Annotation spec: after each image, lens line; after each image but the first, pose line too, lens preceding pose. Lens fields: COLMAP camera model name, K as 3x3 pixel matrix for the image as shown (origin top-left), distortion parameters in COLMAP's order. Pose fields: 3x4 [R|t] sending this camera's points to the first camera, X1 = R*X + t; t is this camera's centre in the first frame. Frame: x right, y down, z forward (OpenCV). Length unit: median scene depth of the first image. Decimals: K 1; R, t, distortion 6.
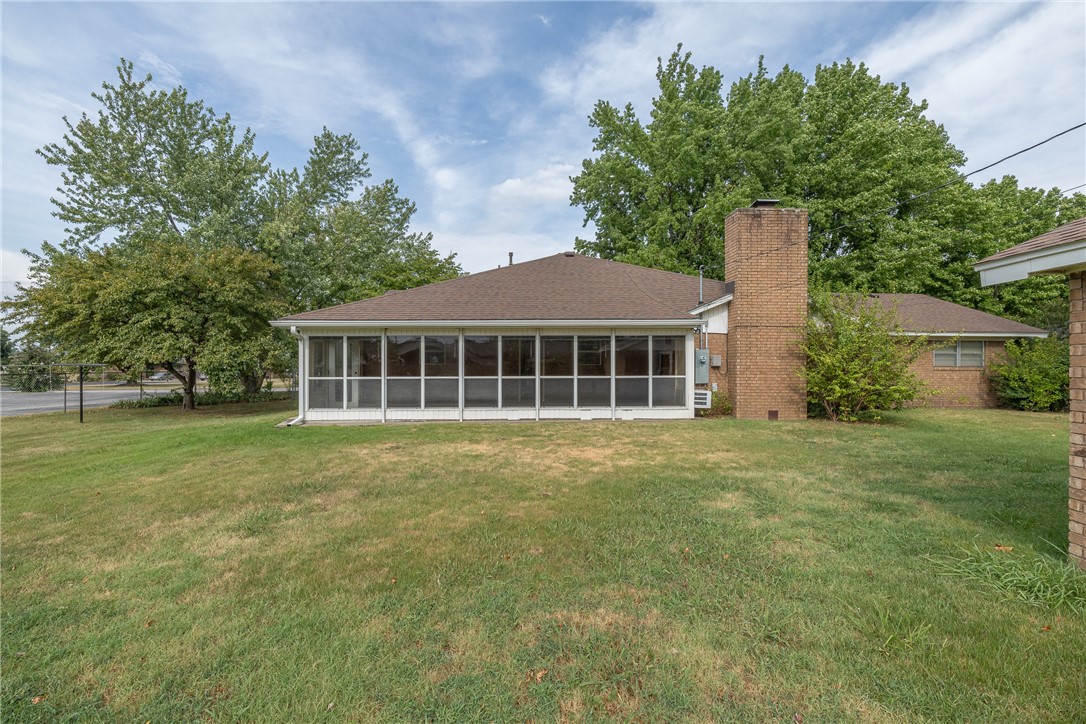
lens RADIAL K [[452.0, 0, 549.7], [0, 452.0, 361.6], [0, 0, 1]] dist [0.003456, 0.000140]
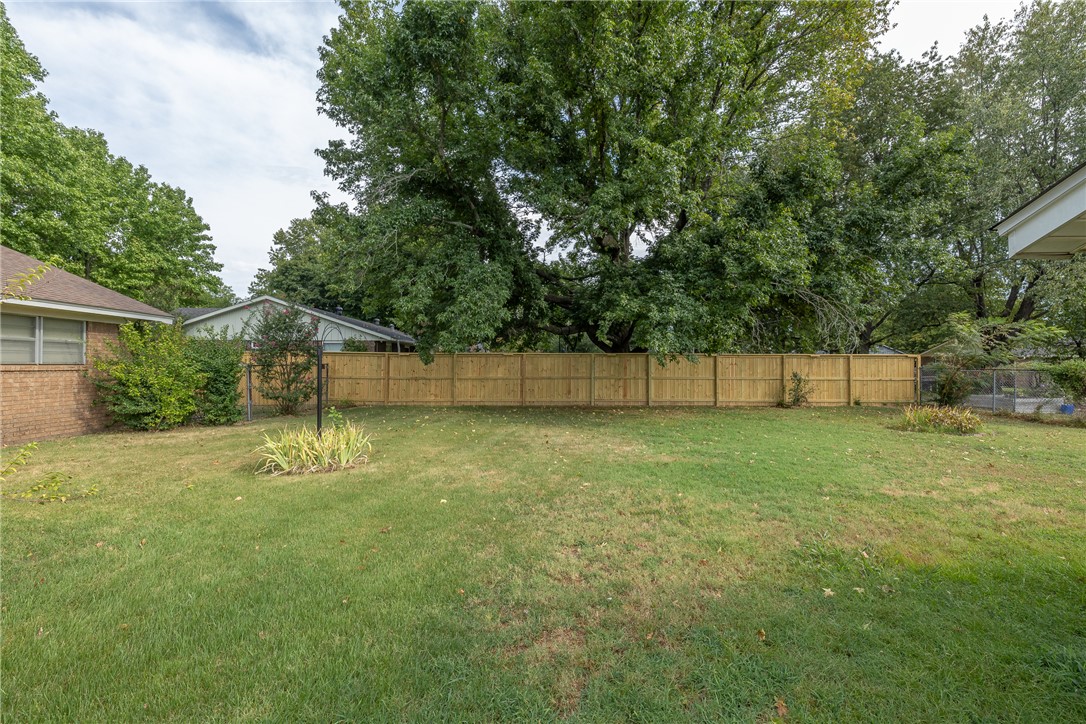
lens RADIAL K [[452.0, 0, 543.3], [0, 452.0, 368.9], [0, 0, 1]] dist [0.003456, 0.000140]
pose [[-0.019373, -0.004557, 0.999802, 0.360128], [-0.014005, 0.999893, 0.004286, 0.006310], [-0.999714, -0.013919, -0.019435, 0.421415]]
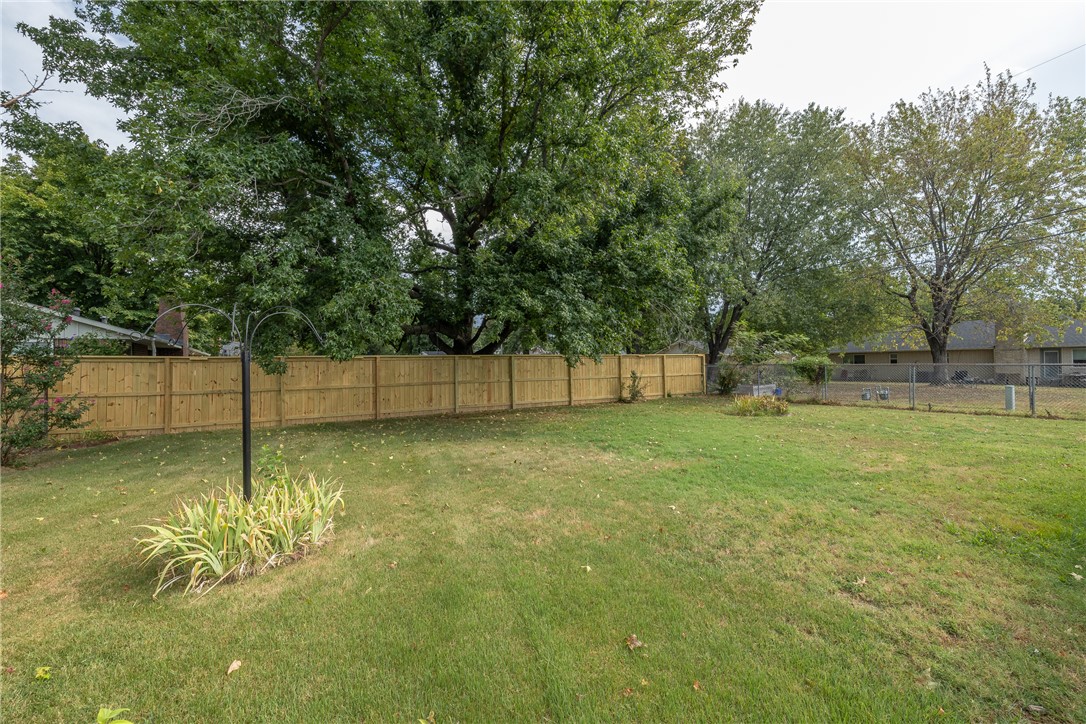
lens RADIAL K [[452.0, 0, 538.7], [0, 452.0, 363.1], [0, 0, 1]] dist [0.003456, 0.000140]
pose [[-0.504507, 0.017067, 0.863239, 0.504450], [0.010149, 0.999853, -0.013836, 0.004287], [-0.863348, 0.001781, -0.504606, 0.623329]]
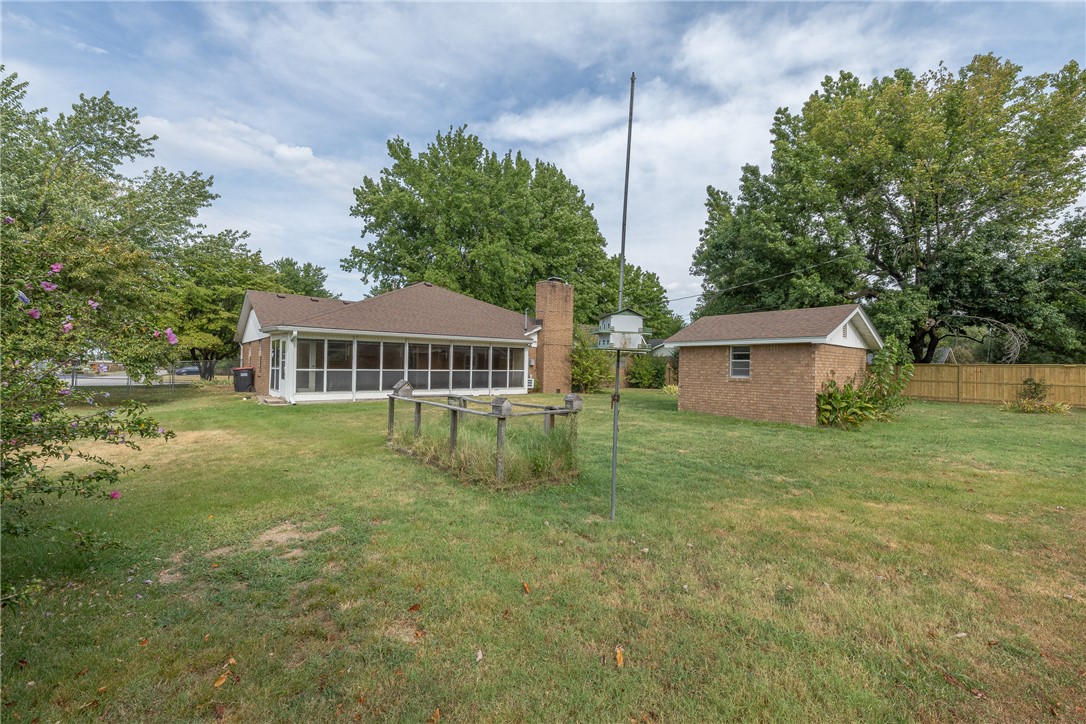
lens RADIAL K [[463.5, 0, 537.2], [0, 463.5, 369.8], [0, 0, 1]] dist [0.001839, -0.000209]
pose [[0.791406, 0.009611, 0.611215, -0.589777], [-0.024079, 0.999591, 0.015459, -0.000999], [-0.610816, -0.026952, 0.791314, -0.376836]]
